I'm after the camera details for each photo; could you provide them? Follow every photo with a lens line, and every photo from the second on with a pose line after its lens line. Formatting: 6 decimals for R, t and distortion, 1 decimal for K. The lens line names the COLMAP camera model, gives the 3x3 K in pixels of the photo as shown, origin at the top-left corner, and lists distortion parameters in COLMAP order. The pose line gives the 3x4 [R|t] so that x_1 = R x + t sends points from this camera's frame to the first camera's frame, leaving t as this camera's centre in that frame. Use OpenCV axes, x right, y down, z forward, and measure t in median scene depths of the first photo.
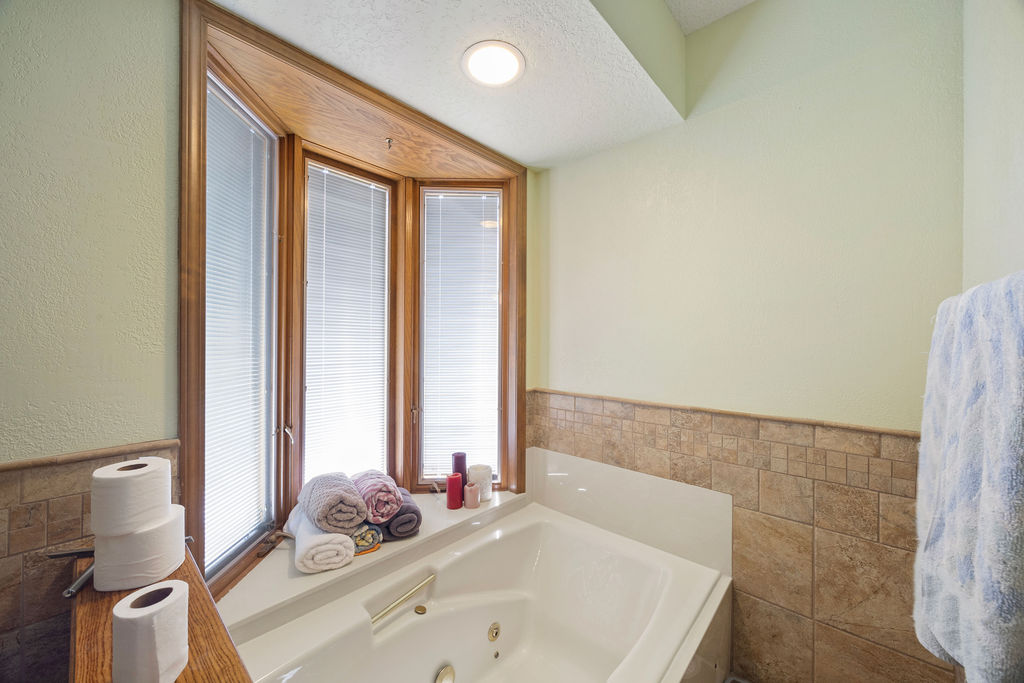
lens RADIAL K [[387.3, 0, 506.4], [0, 387.3, 333.4], [0, 0, 1]] dist [-0.000811, 0.000892]
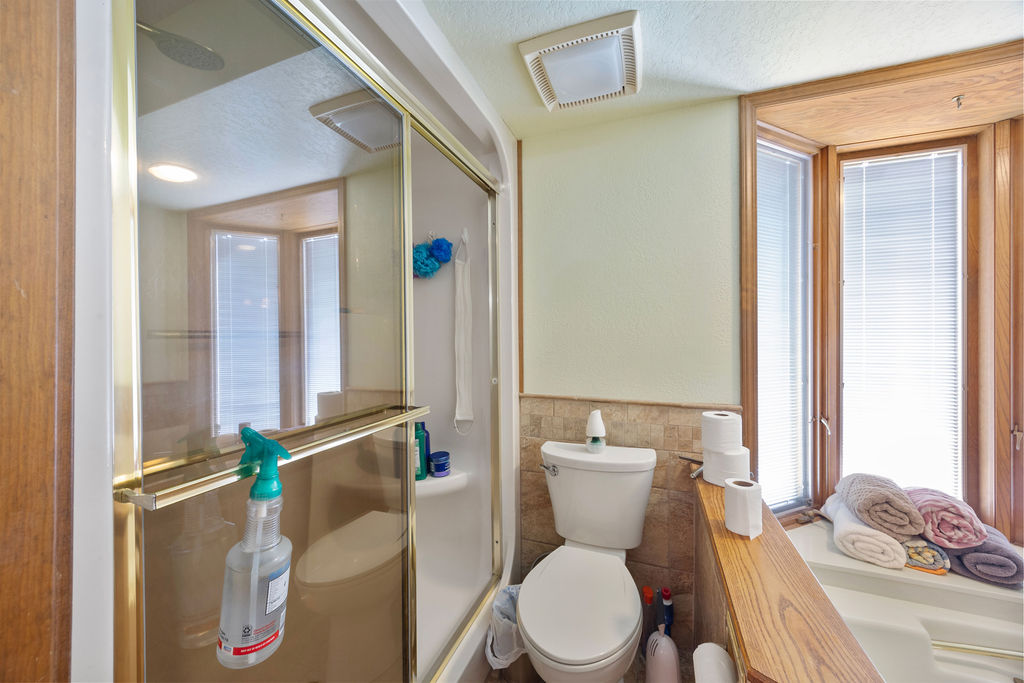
lens RADIAL K [[387.3, 0, 505.8], [0, 387.3, 342.7], [0, 0, 1]] dist [-0.000811, 0.000892]
pose [[0.369615, 0.003428, -0.929179, 0.119587], [0.021349, 0.999698, 0.012181, -0.001295], [0.928940, -0.024339, 0.369430, -0.236673]]
